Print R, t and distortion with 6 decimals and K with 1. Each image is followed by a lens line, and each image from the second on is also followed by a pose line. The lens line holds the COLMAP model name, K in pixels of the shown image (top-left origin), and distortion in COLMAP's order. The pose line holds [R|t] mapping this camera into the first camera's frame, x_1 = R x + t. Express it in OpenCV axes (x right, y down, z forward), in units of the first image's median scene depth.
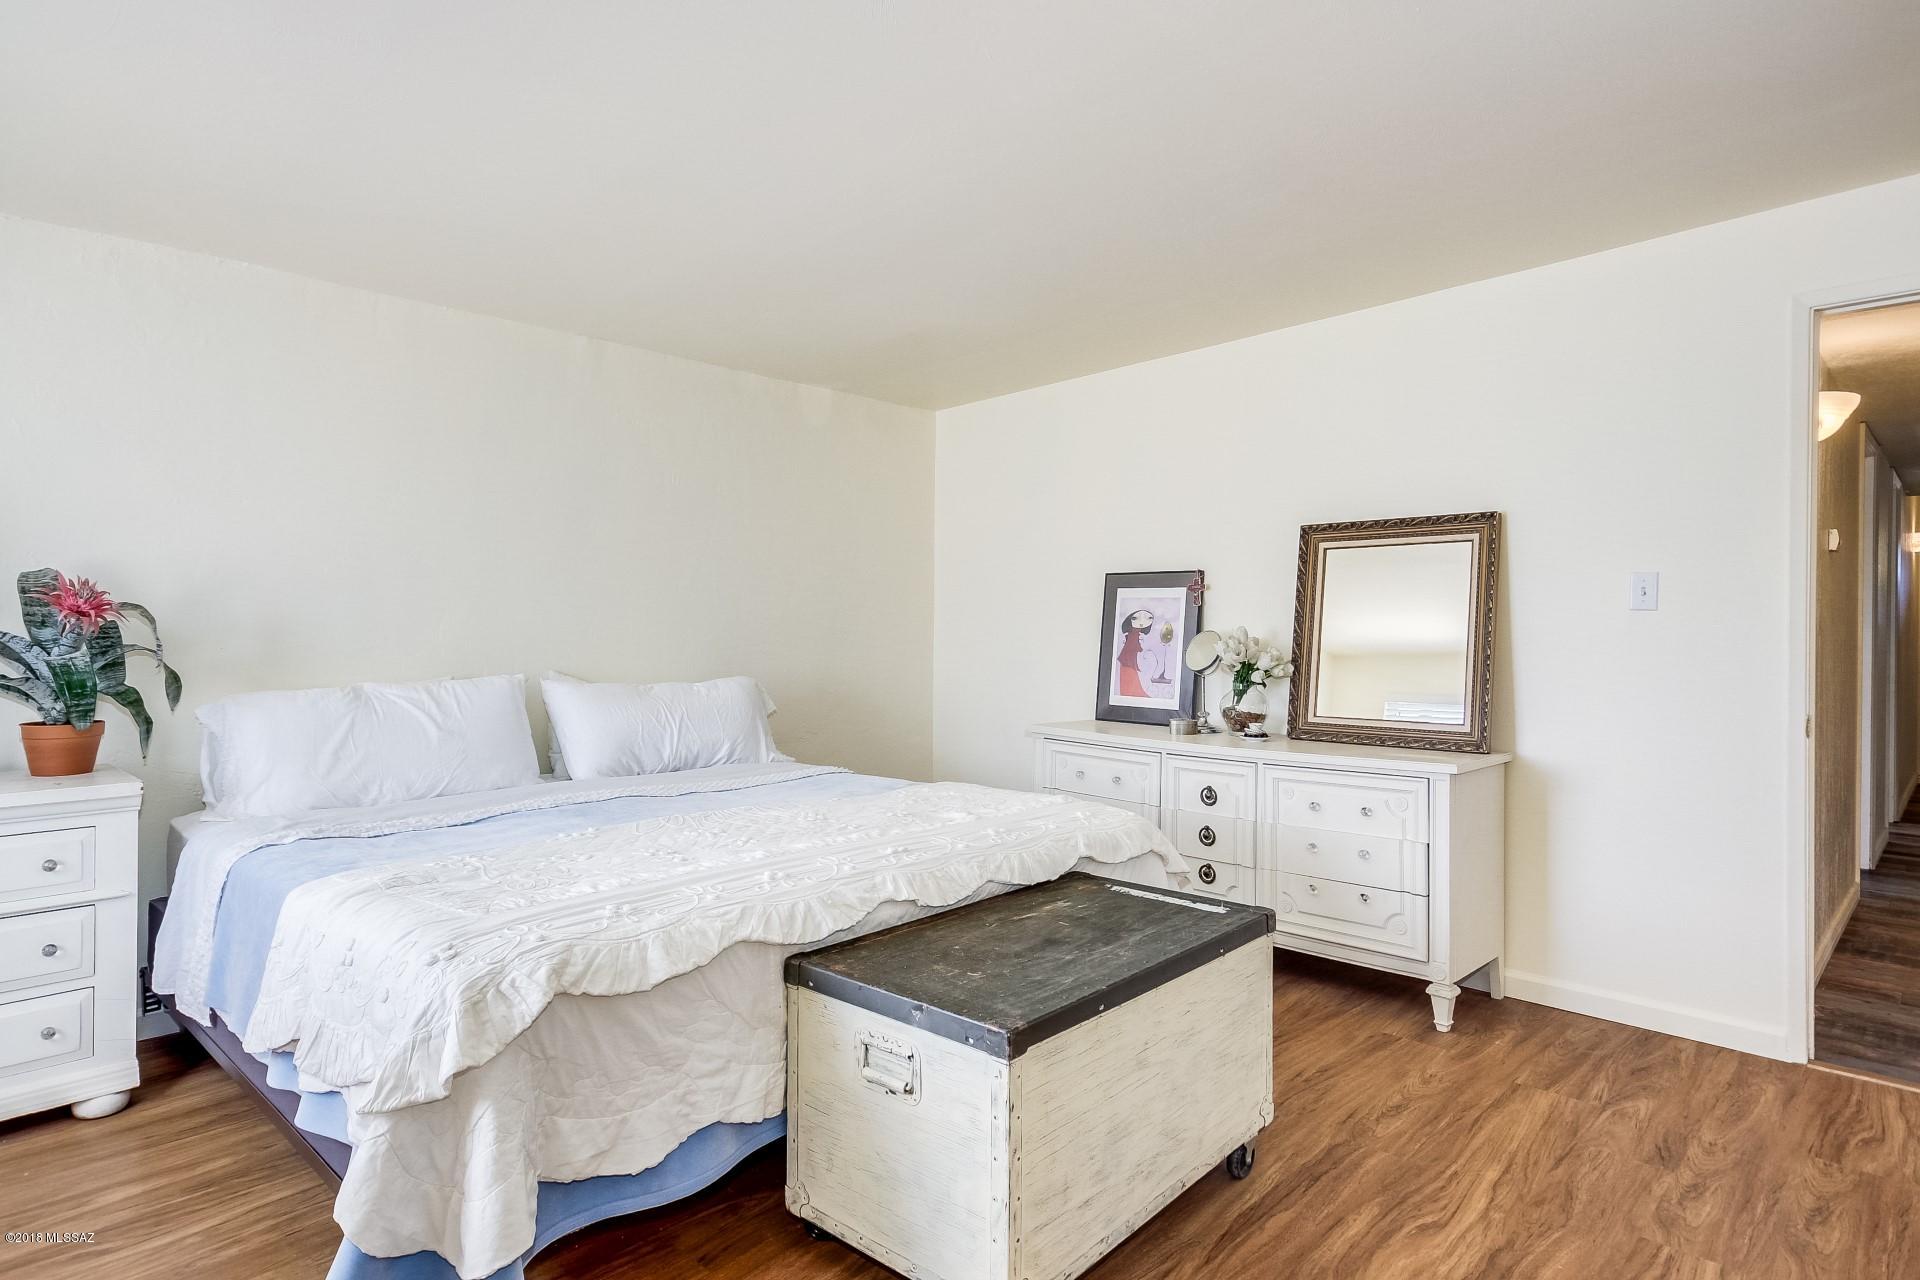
lens RADIAL K [[1050.5, 0, 956.7], [0, 1050.5, 635.3], [0, 0, 1]] dist [0.026076, -0.002954]
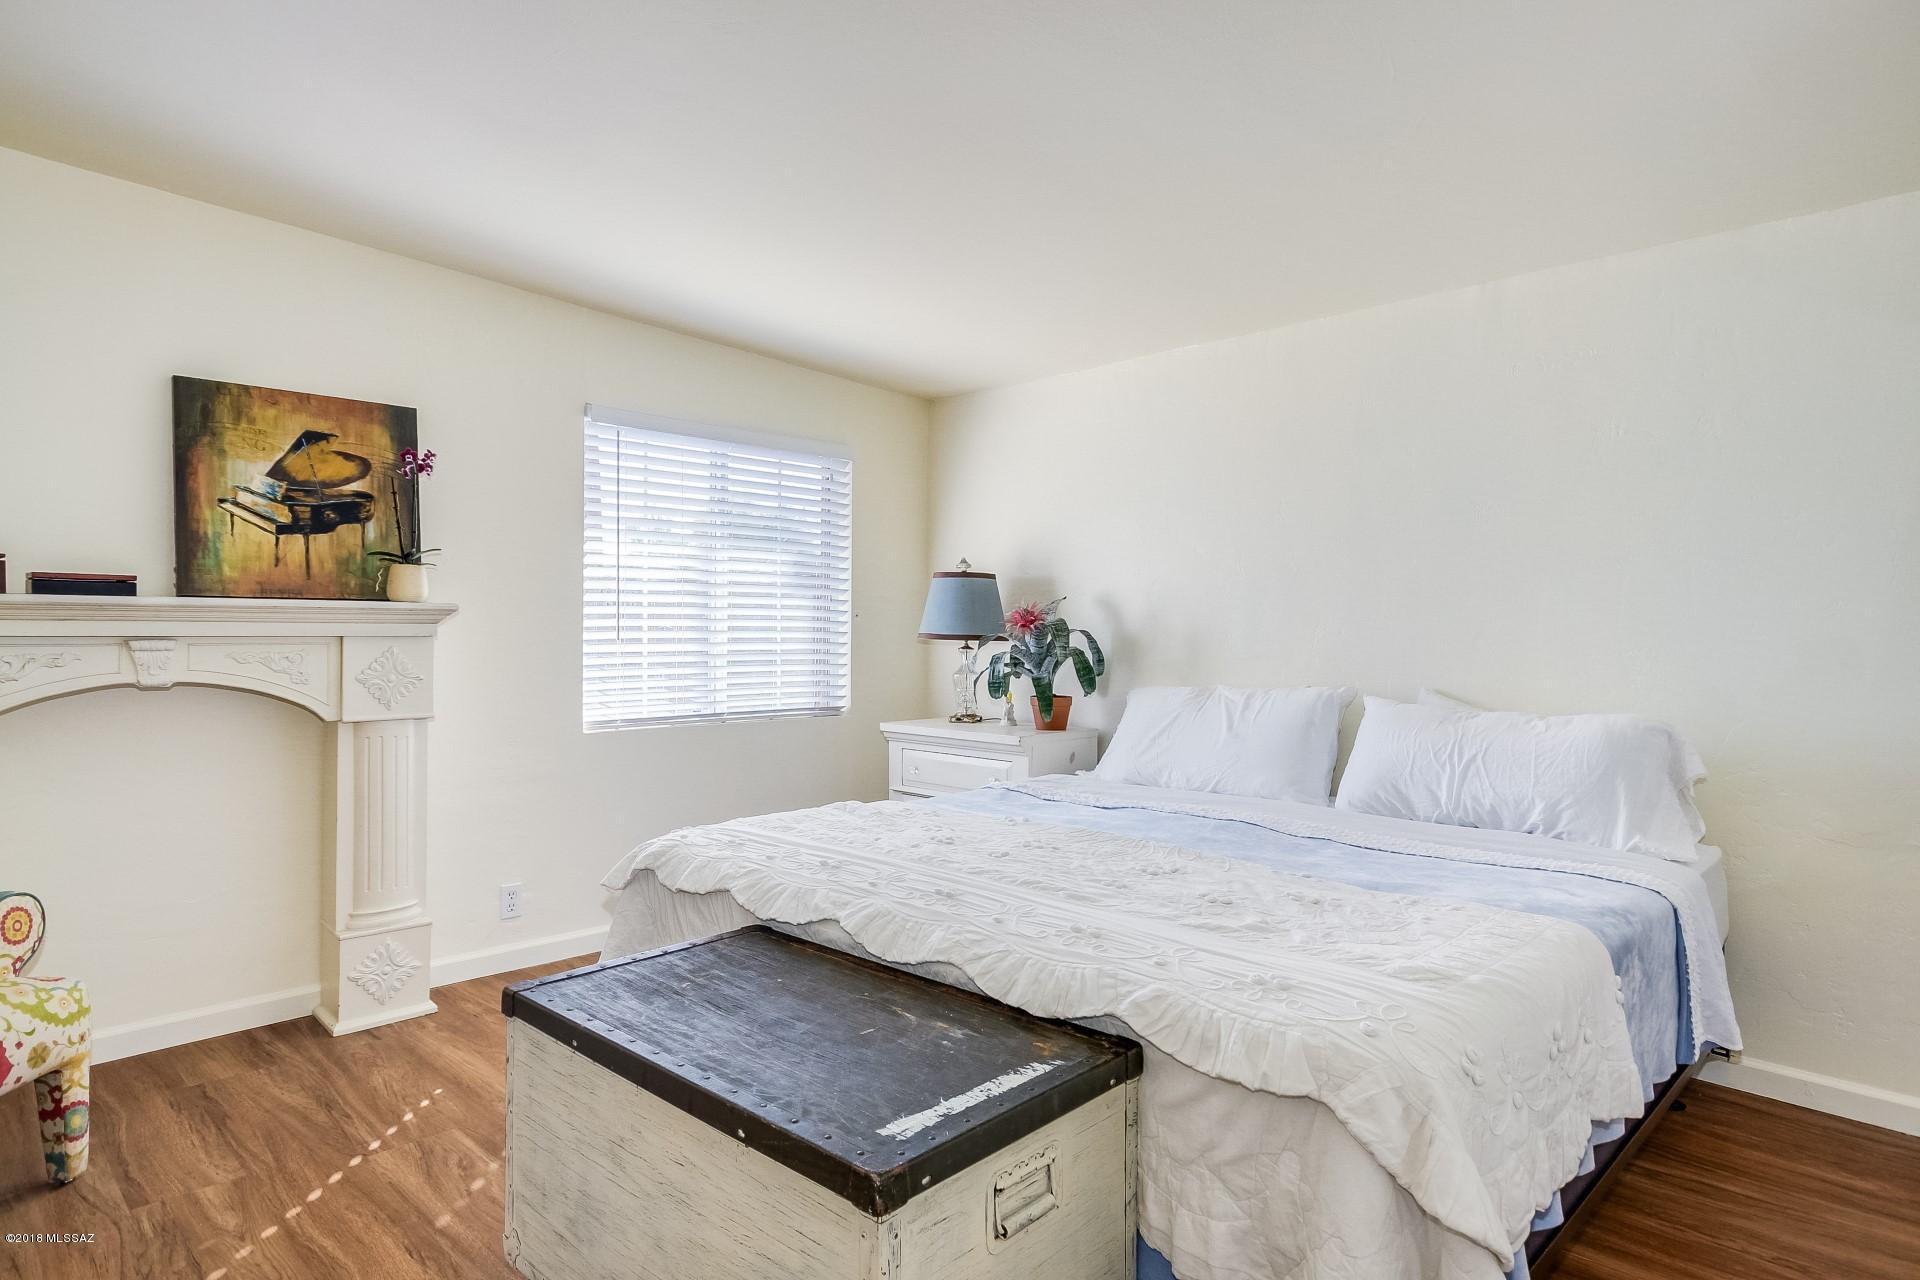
lens RADIAL K [[1050.5, 0, 957.2], [0, 1050.5, 638.0], [0, 0, 1]] dist [0.026076, -0.002954]
pose [[-0.008224, -0.000567, -0.999966, 0.766472], [-0.016257, 0.999868, -0.000433, -0.000628], [0.999834, 0.016253, -0.008232, 0.978198]]
